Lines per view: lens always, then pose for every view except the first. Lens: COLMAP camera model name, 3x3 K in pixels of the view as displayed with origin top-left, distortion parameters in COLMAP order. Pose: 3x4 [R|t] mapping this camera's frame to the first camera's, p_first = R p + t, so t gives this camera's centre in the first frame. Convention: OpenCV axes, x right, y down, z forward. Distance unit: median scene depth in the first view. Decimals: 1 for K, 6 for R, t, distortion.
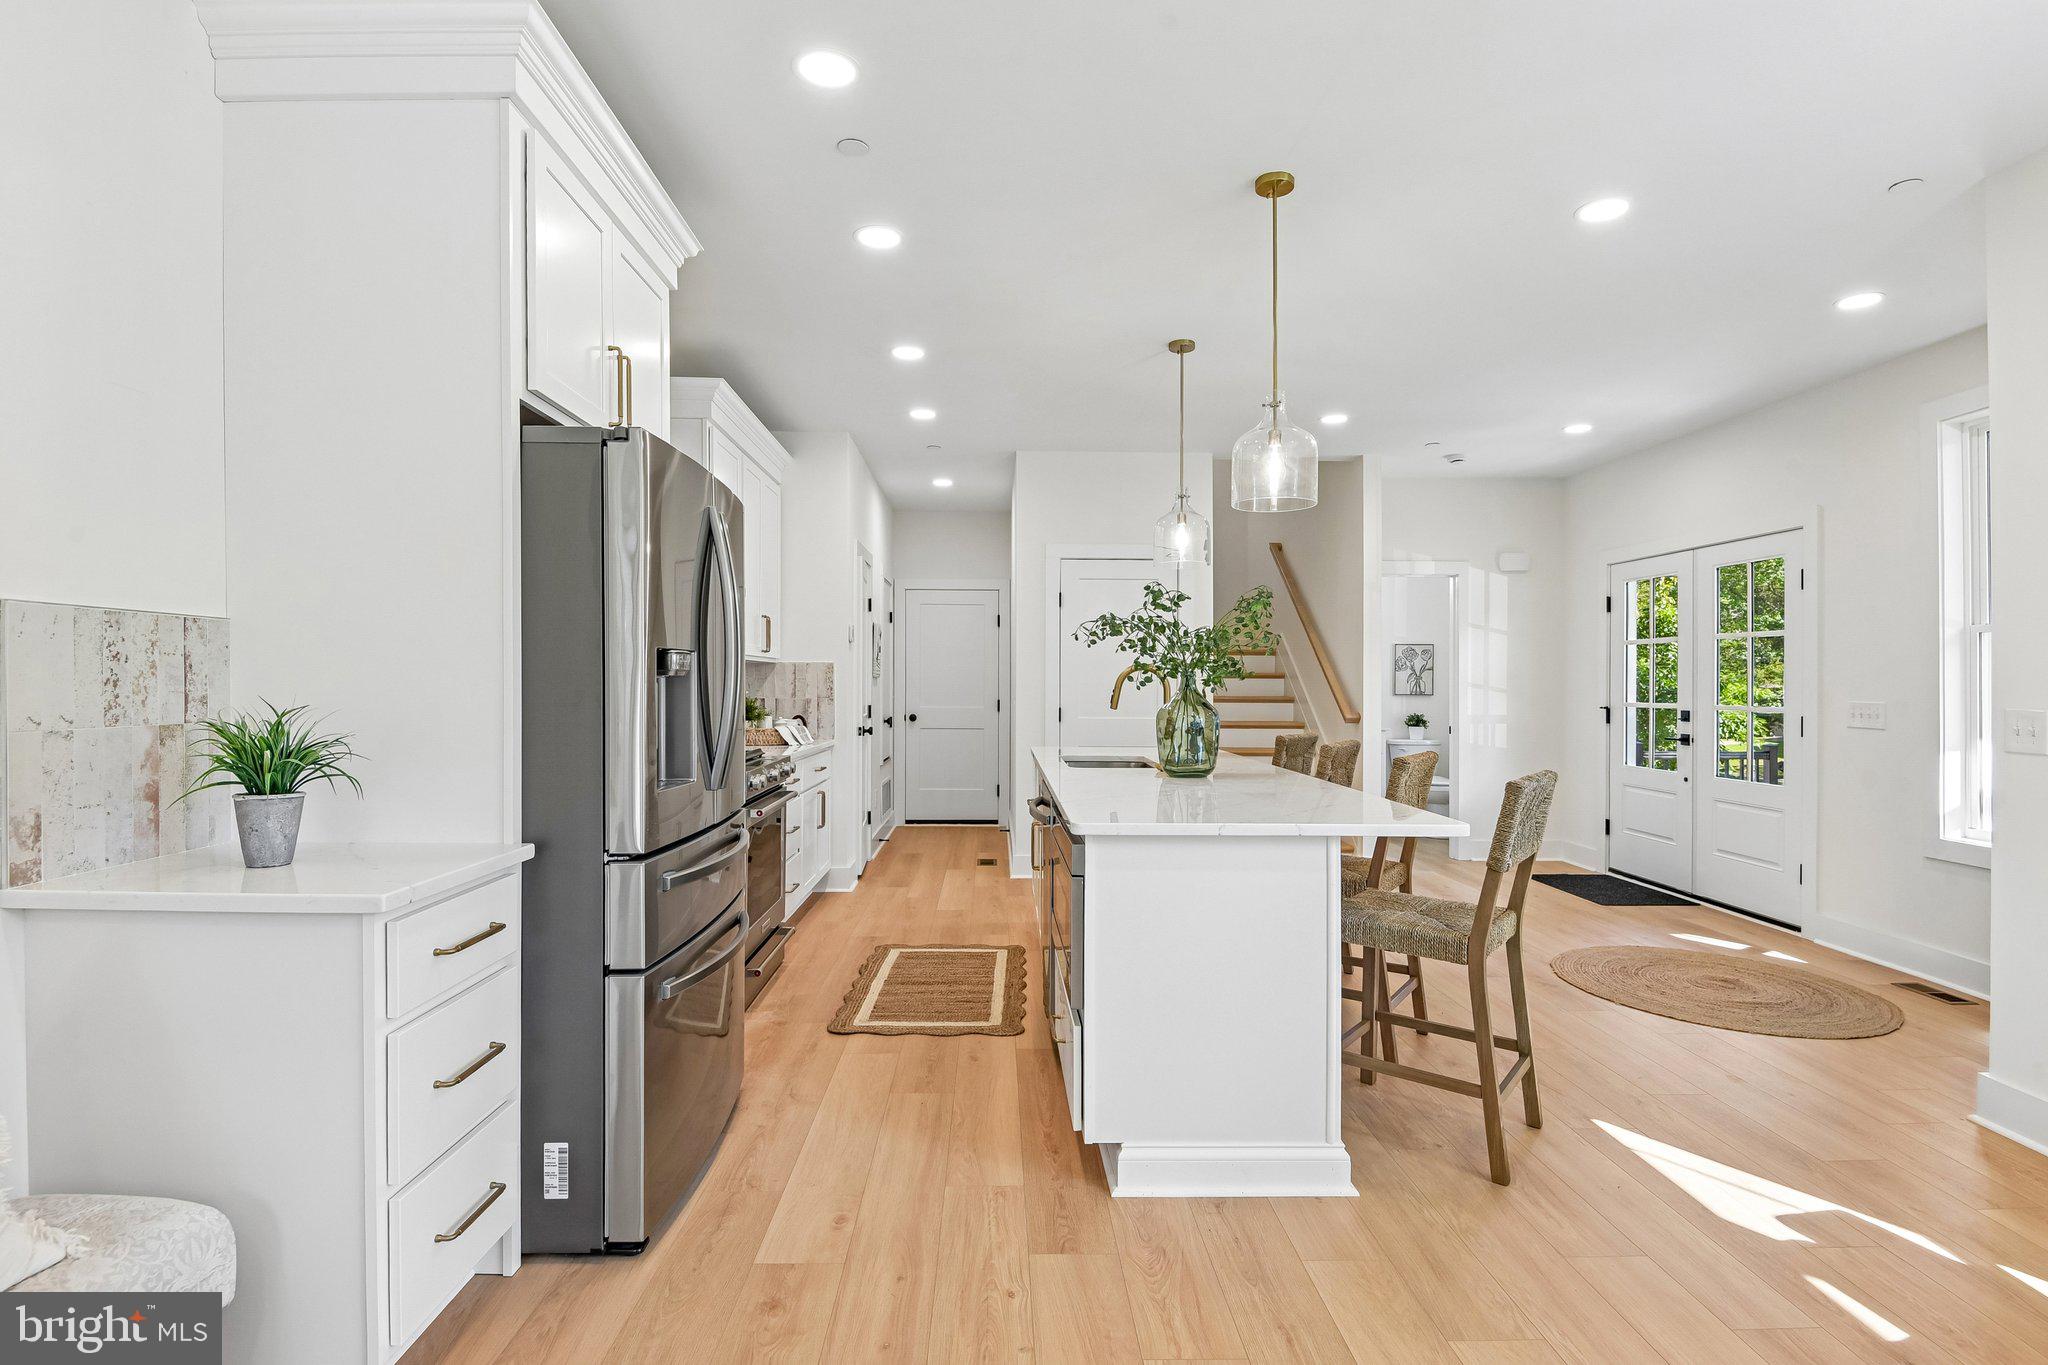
lens RADIAL K [[984.3, 0, 1030.7], [0, 984.3, 675.7], [0, 0, 1]] dist [-0.014442, -0.020341]
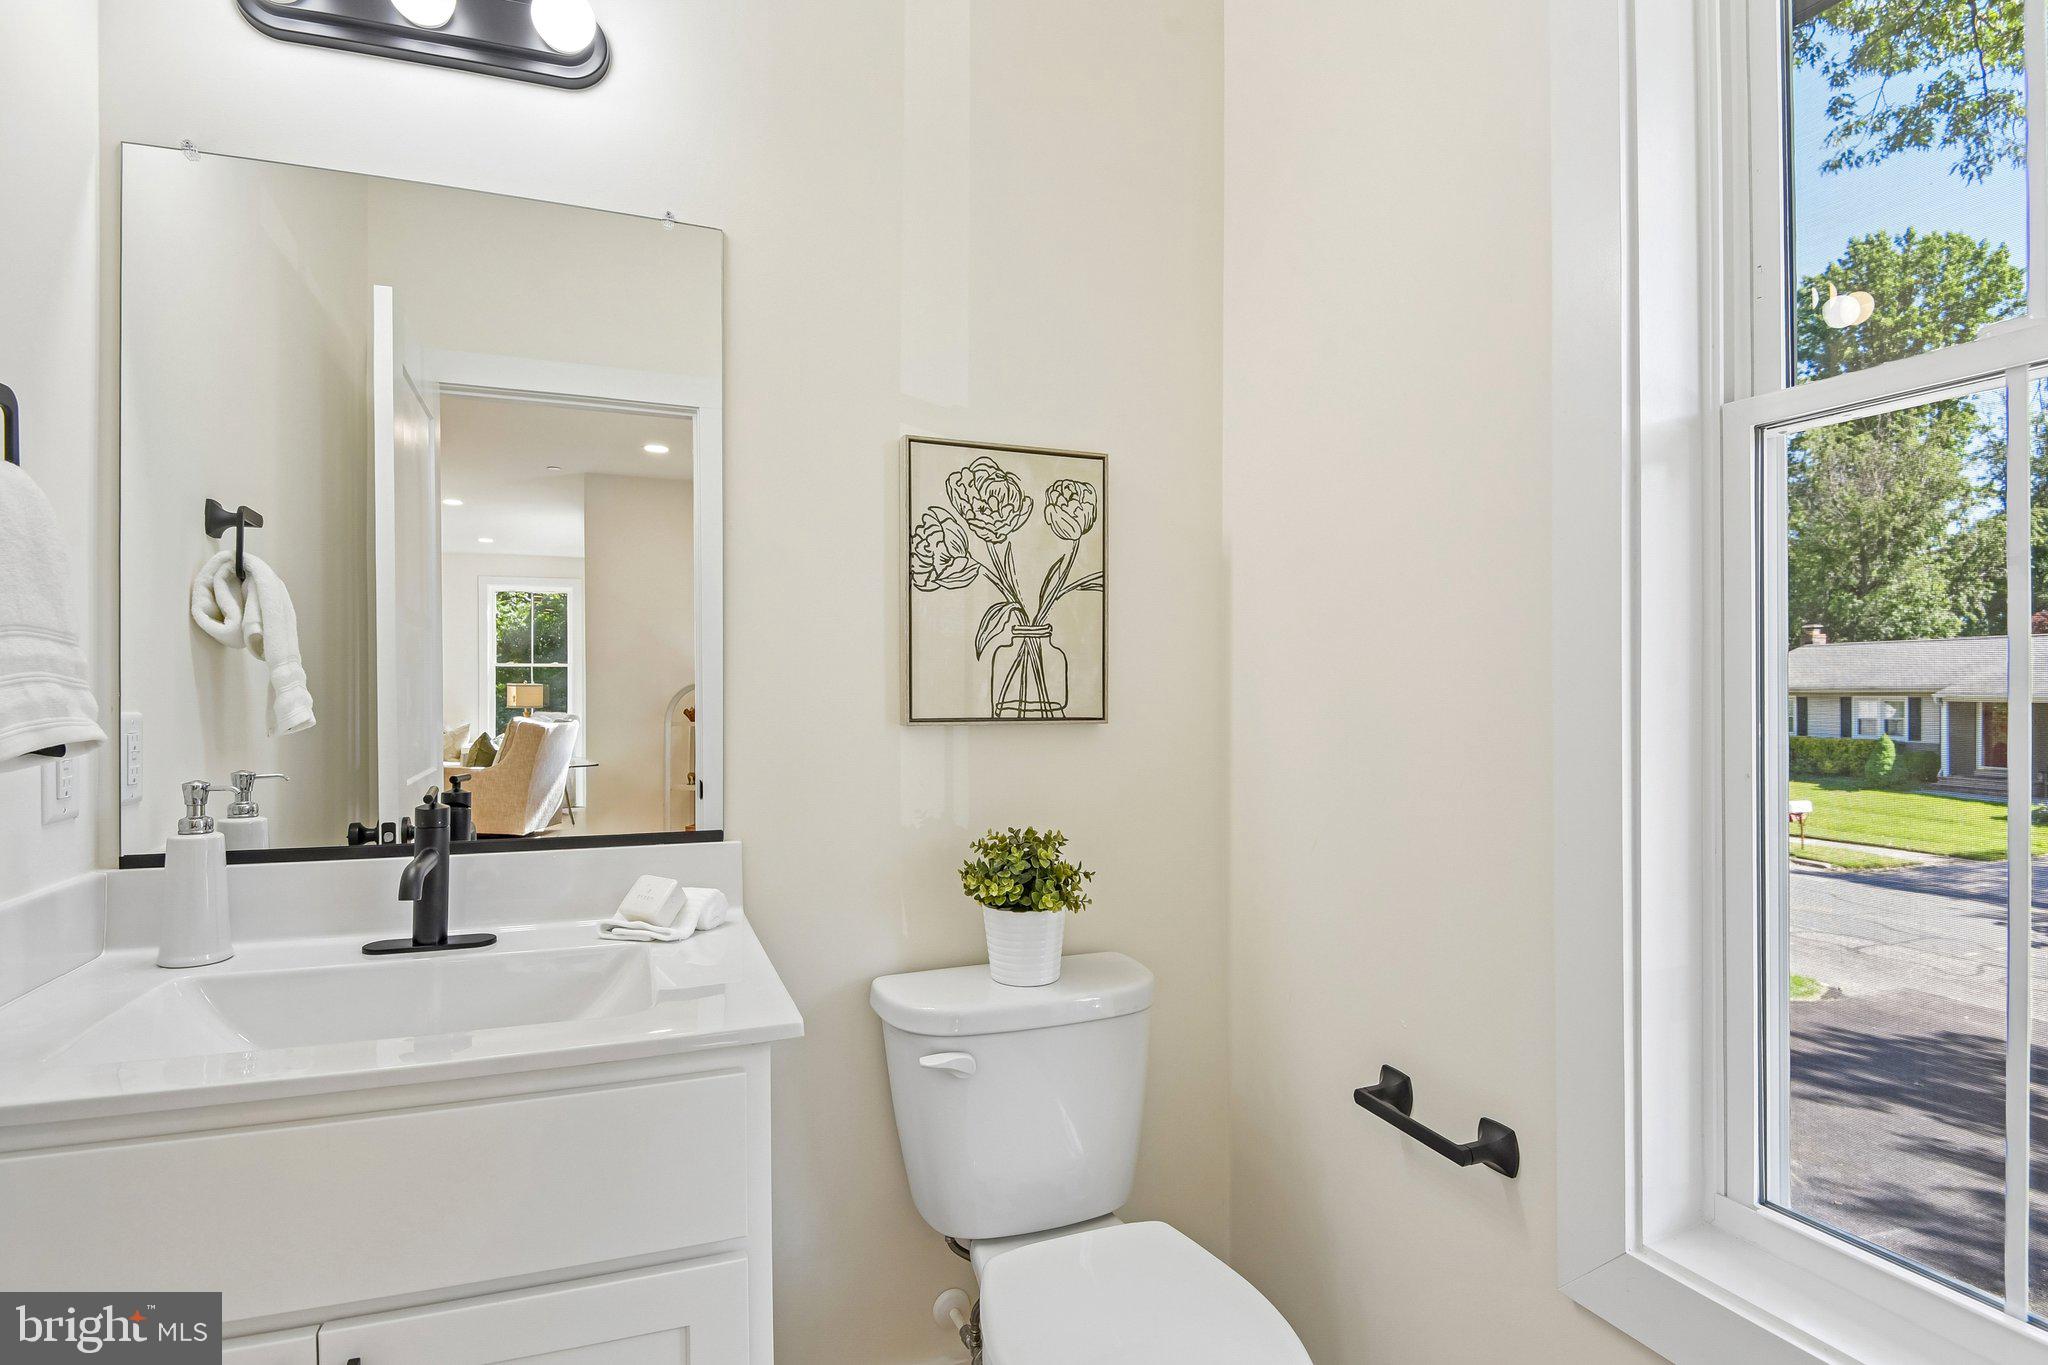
lens RADIAL K [[984.3, 0, 1018.6], [0, 984.3, 685.7], [0, 0, 1]] dist [-0.014442, -0.020341]
pose [[0.938880, -0.009793, 0.344106, 0.666194], [0.007488, 0.999940, 0.008027, 0.023182], [-0.344164, -0.004960, 0.938896, 1.676132]]
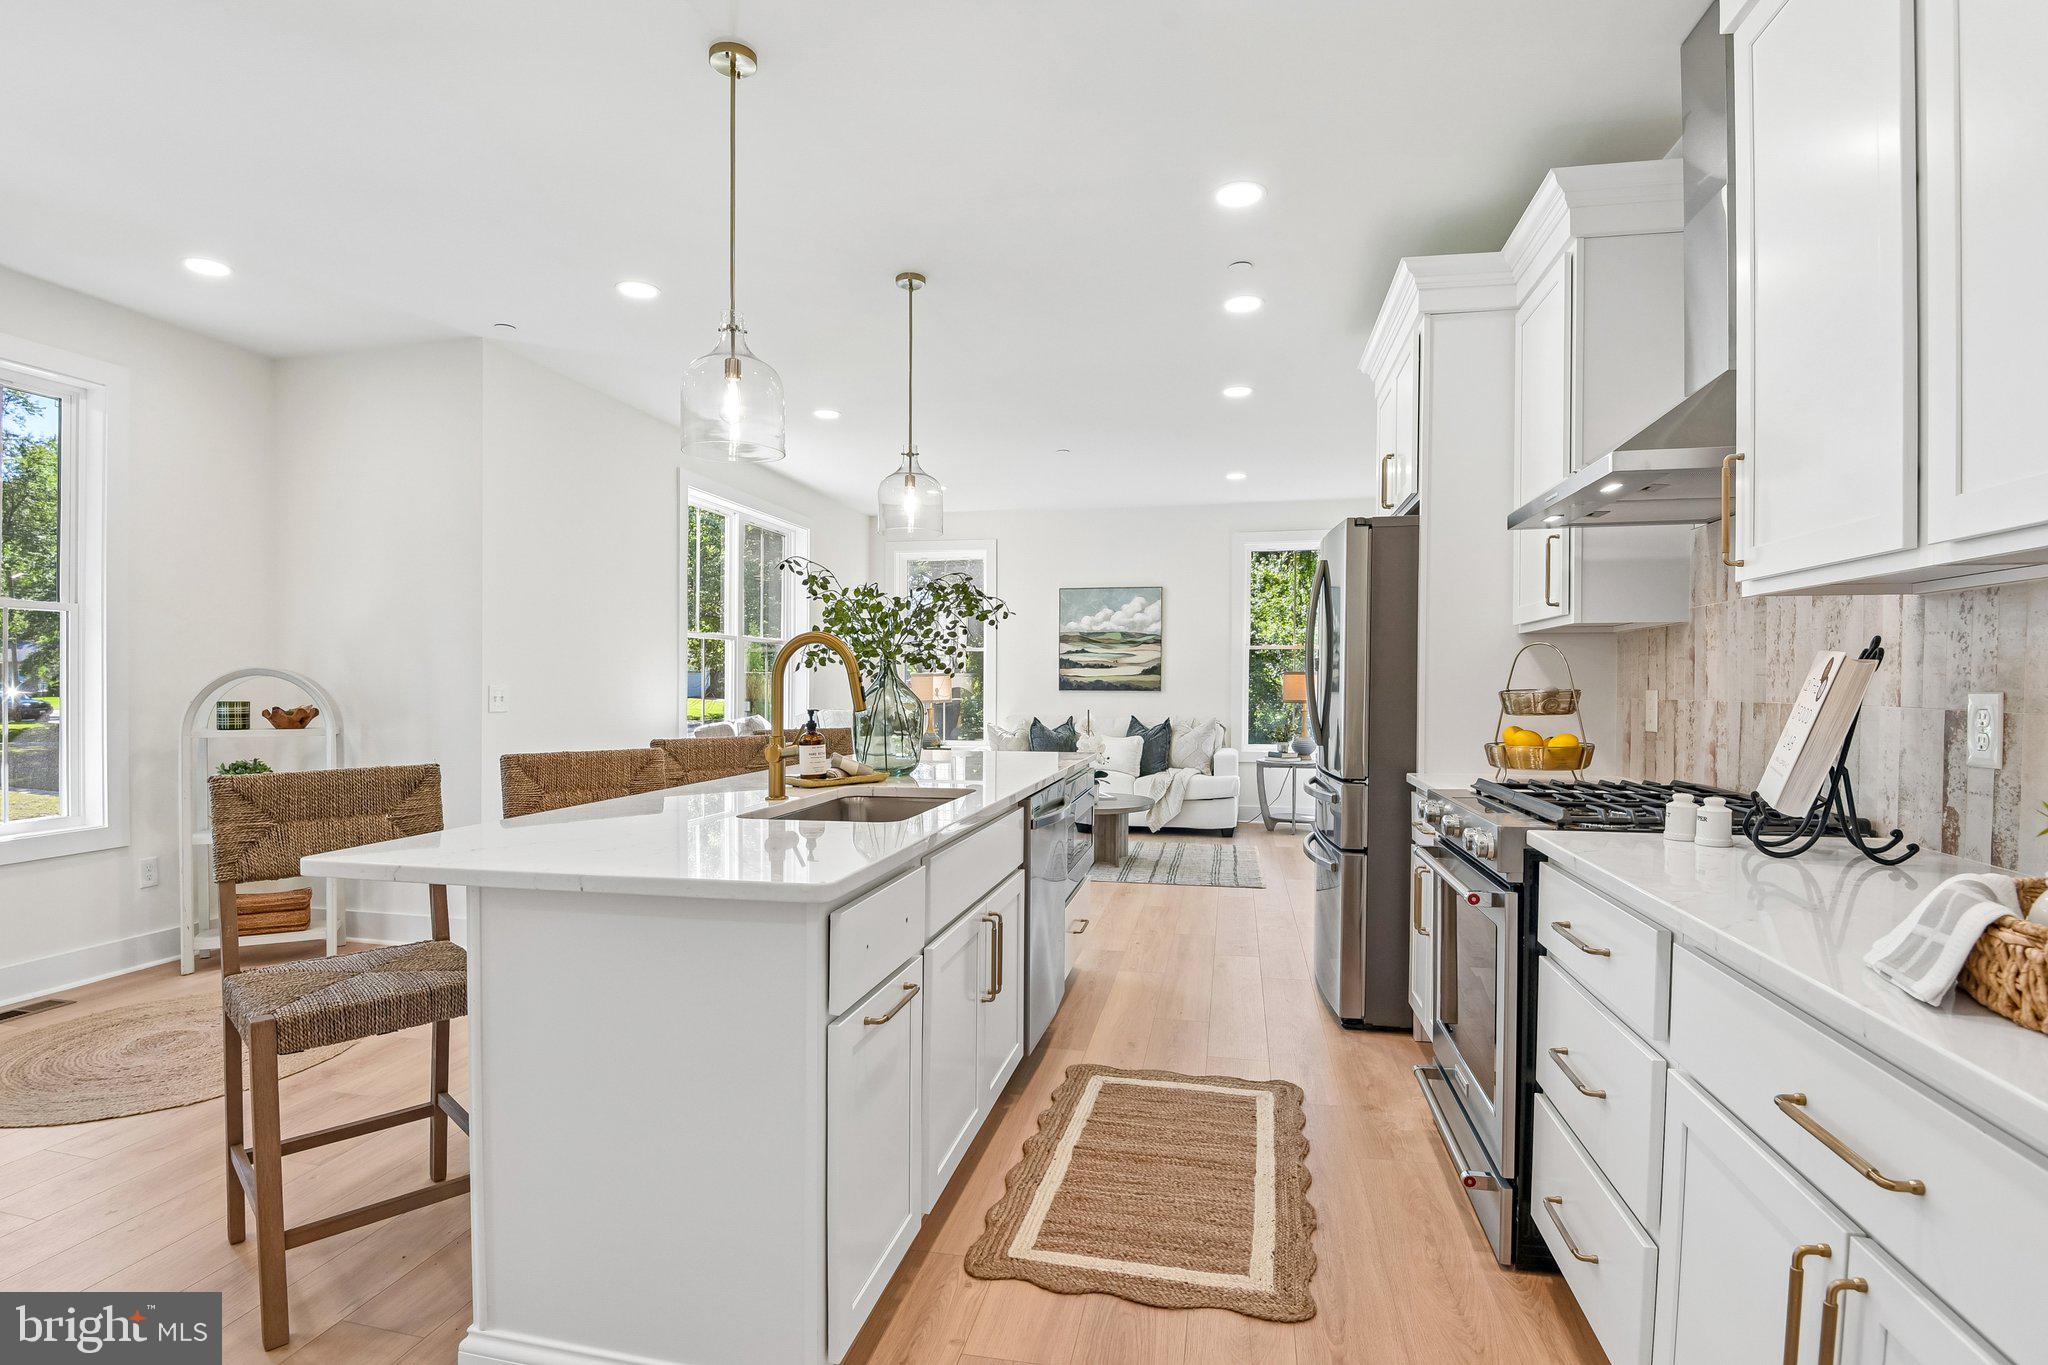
lens RADIAL K [[984.3, 0, 1024.6], [0, 984.3, 680.3], [0, 0, 1]] dist [-0.014442, -0.020341]
pose [[-0.970272, -0.008897, 0.241854, -0.150920], [-0.011266, 0.999901, -0.008413, 0.022425], [-0.241756, -0.010887, -0.970276, 1.579748]]
